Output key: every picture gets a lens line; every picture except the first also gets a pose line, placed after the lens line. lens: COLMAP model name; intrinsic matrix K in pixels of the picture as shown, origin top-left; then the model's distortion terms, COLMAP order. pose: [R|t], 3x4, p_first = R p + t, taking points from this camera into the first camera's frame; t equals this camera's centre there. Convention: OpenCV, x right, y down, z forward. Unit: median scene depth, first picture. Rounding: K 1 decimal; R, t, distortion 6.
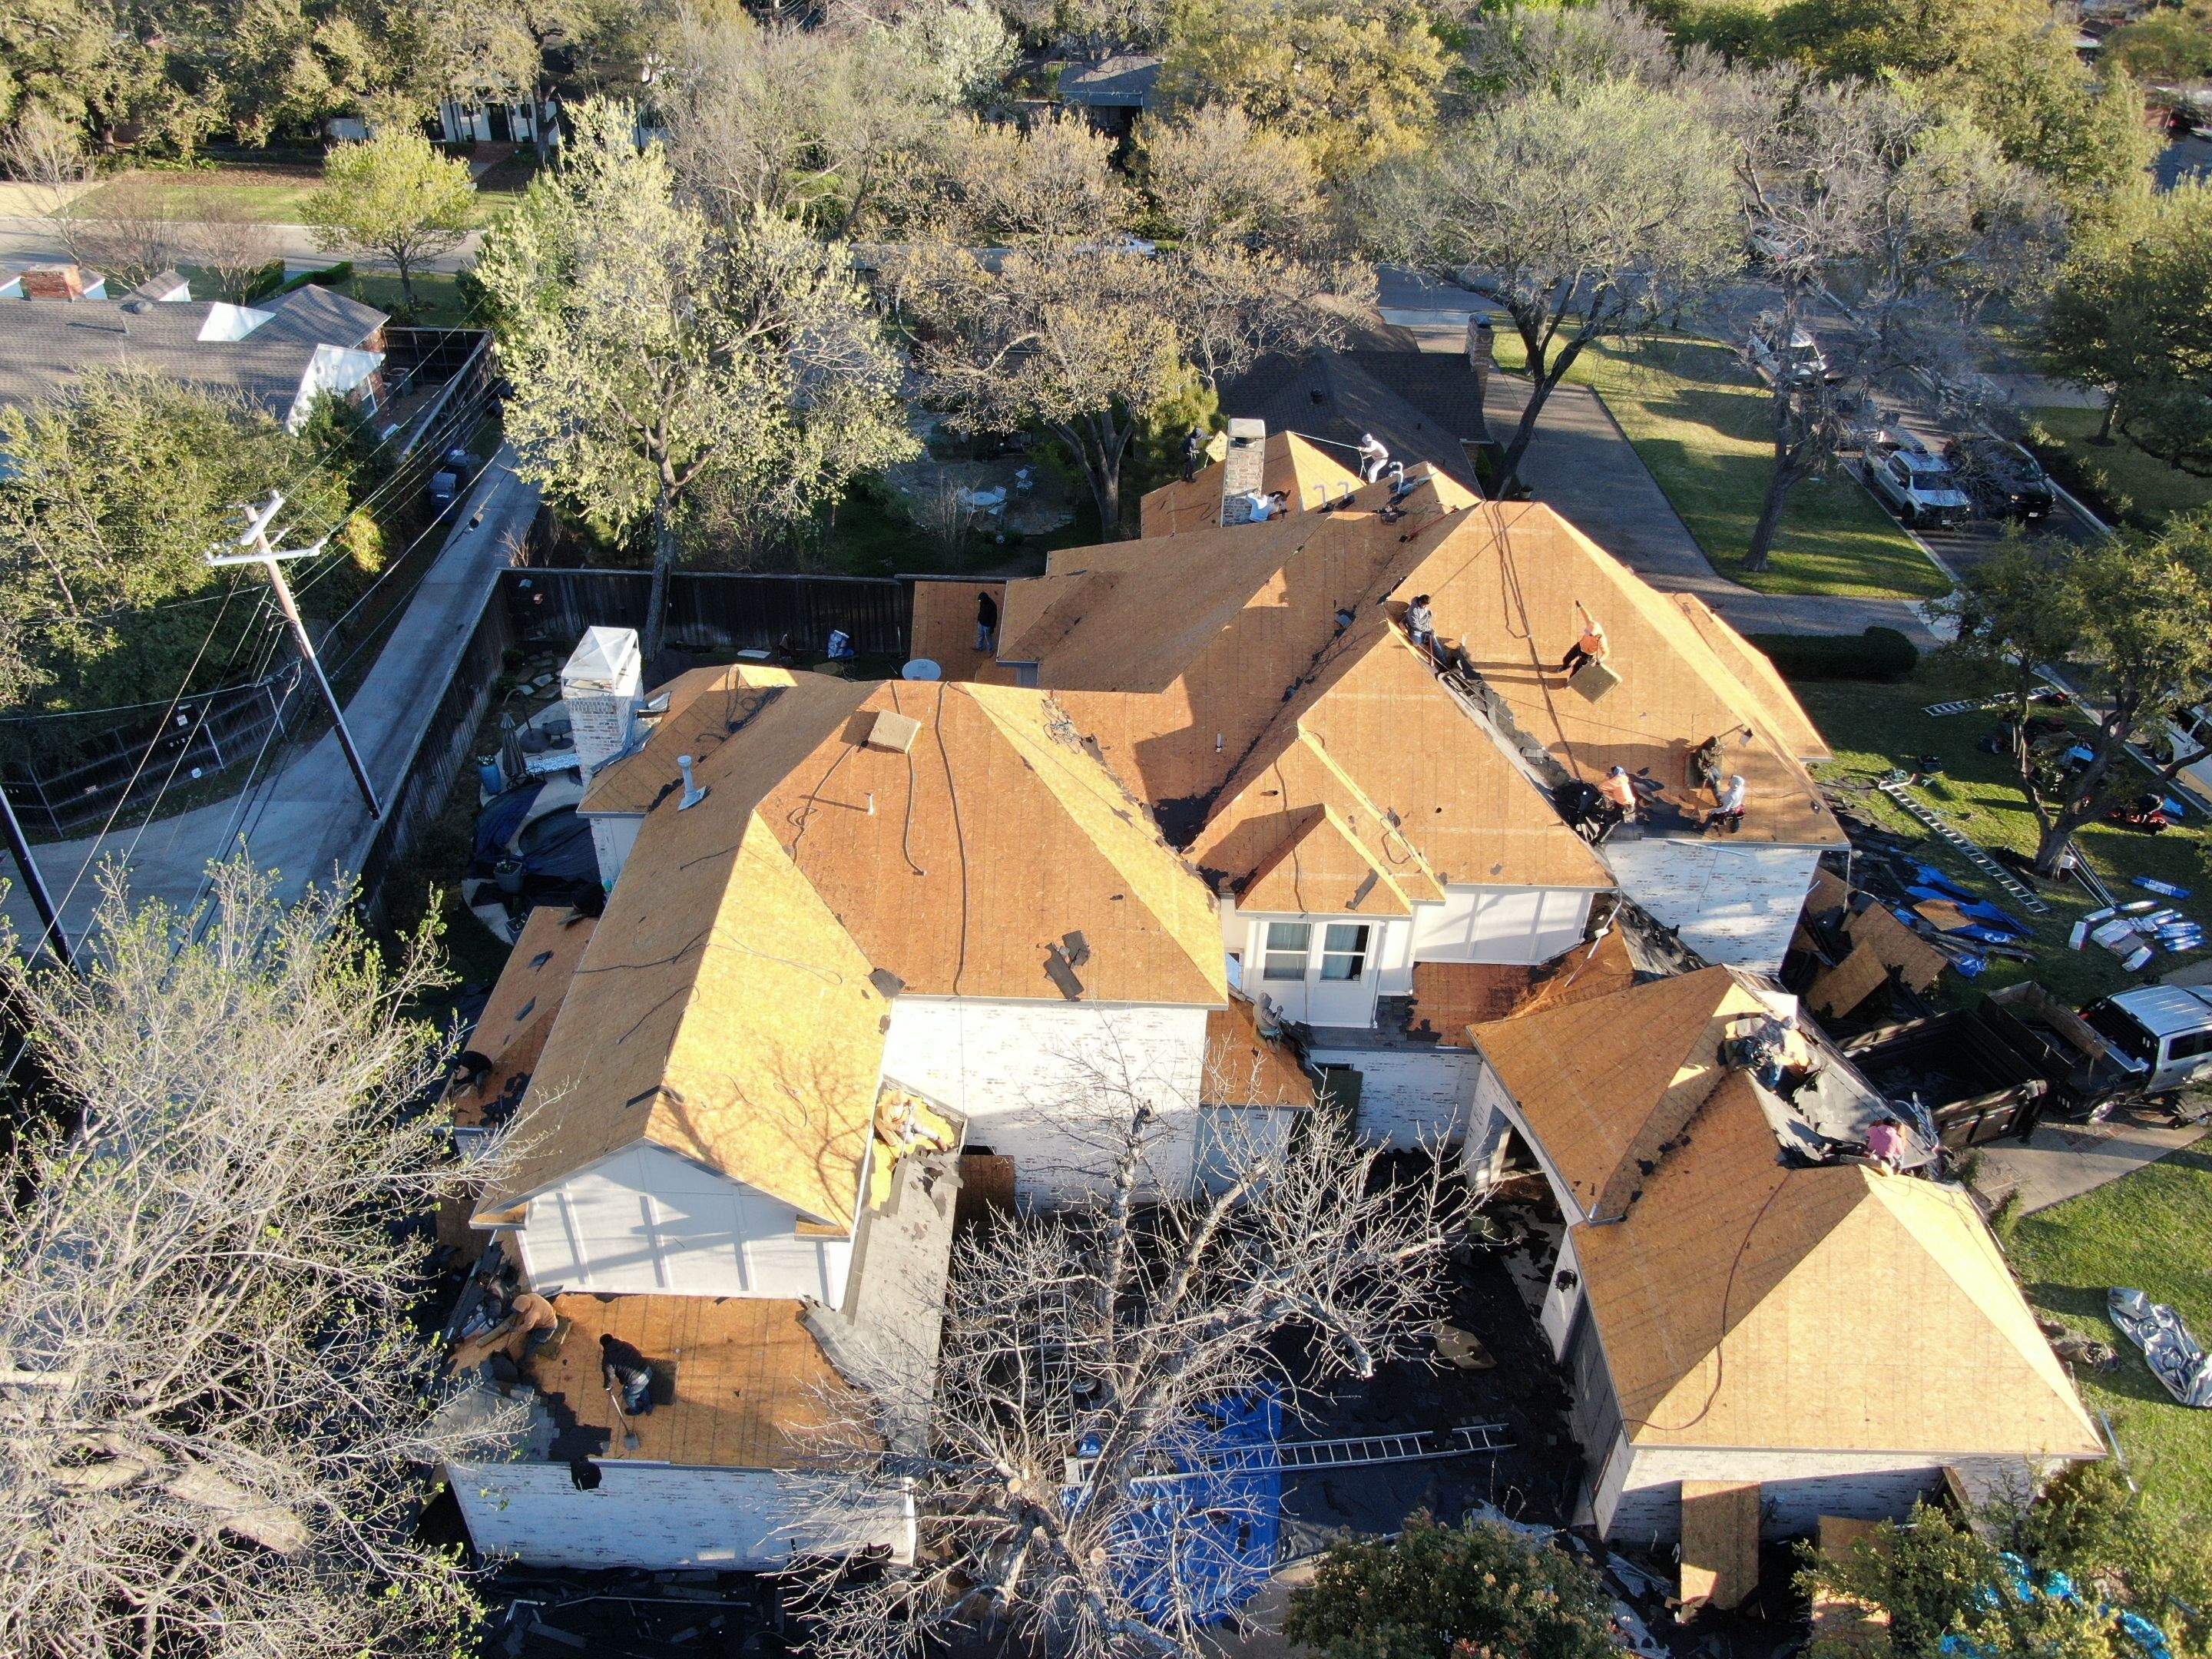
lens RADIAL K [[1594.7, 0, 1104.8], [0, 1594.7, 839.3], [0, 0, 1]] dist [-0.013638, -0.009227]
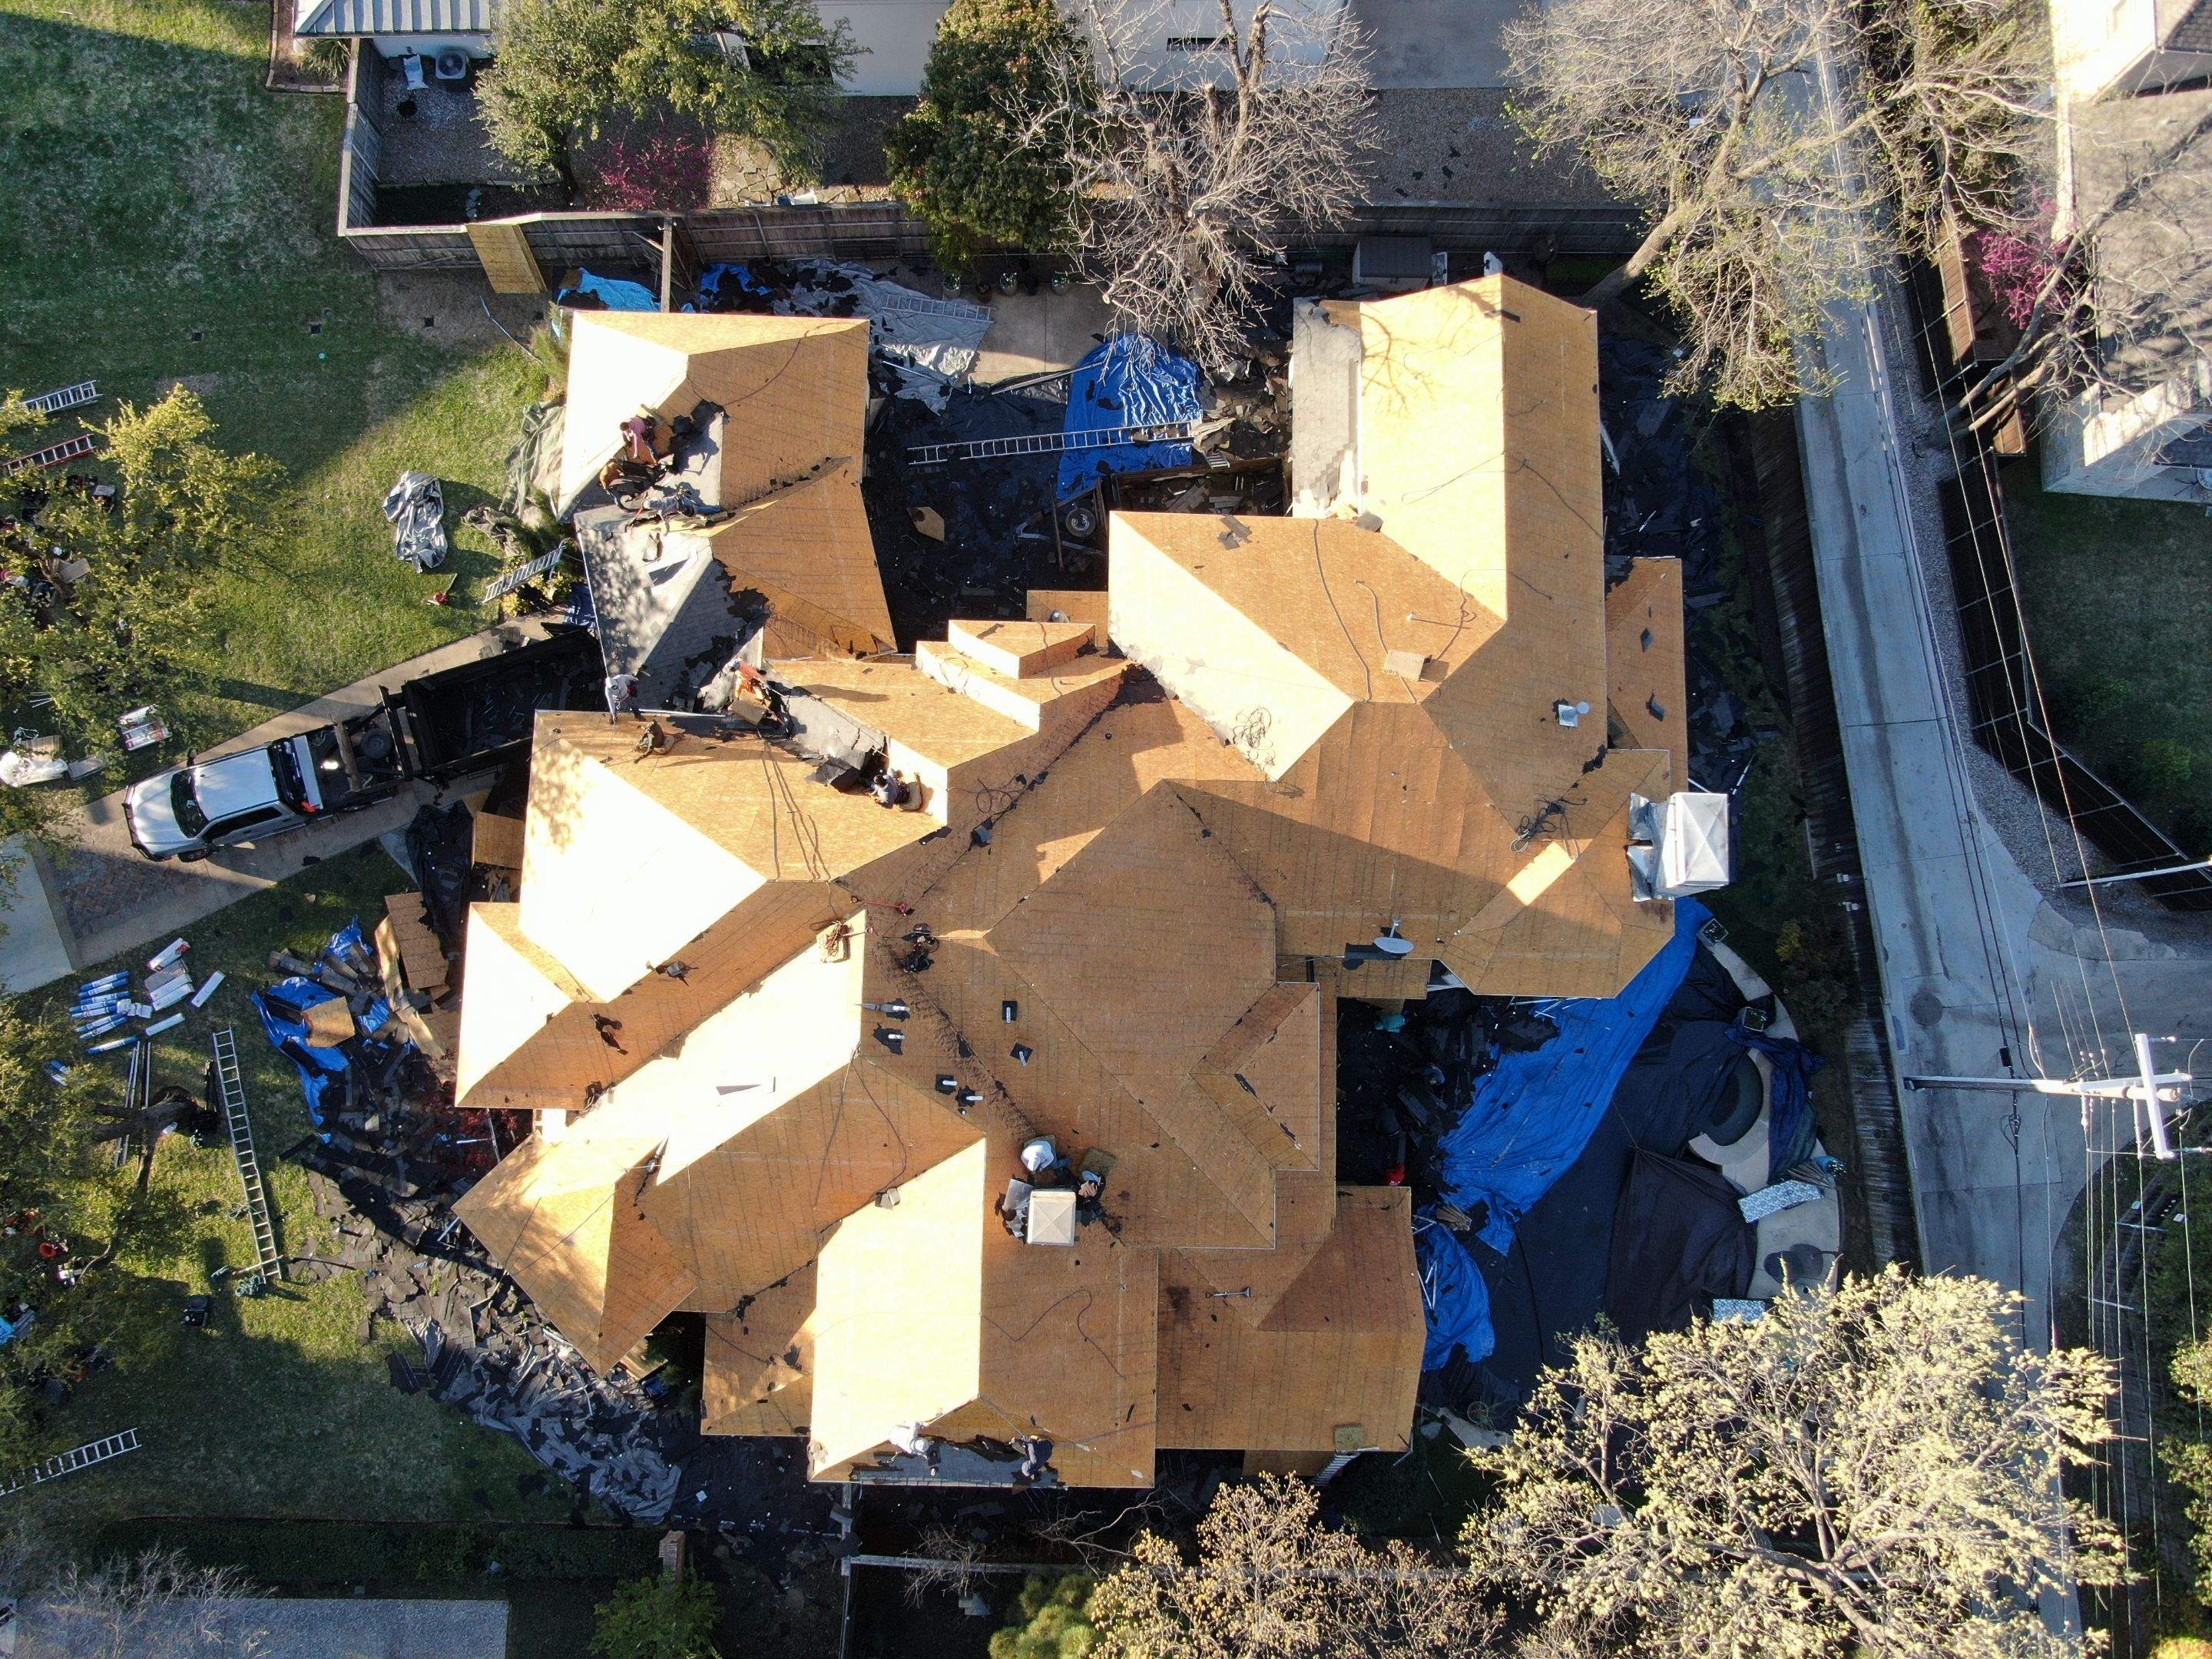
lens RADIAL K [[1594.7, 0, 1104.8], [0, 1594.7, 839.3], [0, 0, 1]] dist [-0.013638, -0.009227]
pose [[-0.998668, -0.017171, -0.048666, 0.125107], [-0.035540, -0.454903, 0.889832, -1.060238], [-0.037417, 0.890376, 0.453686, 0.569496]]
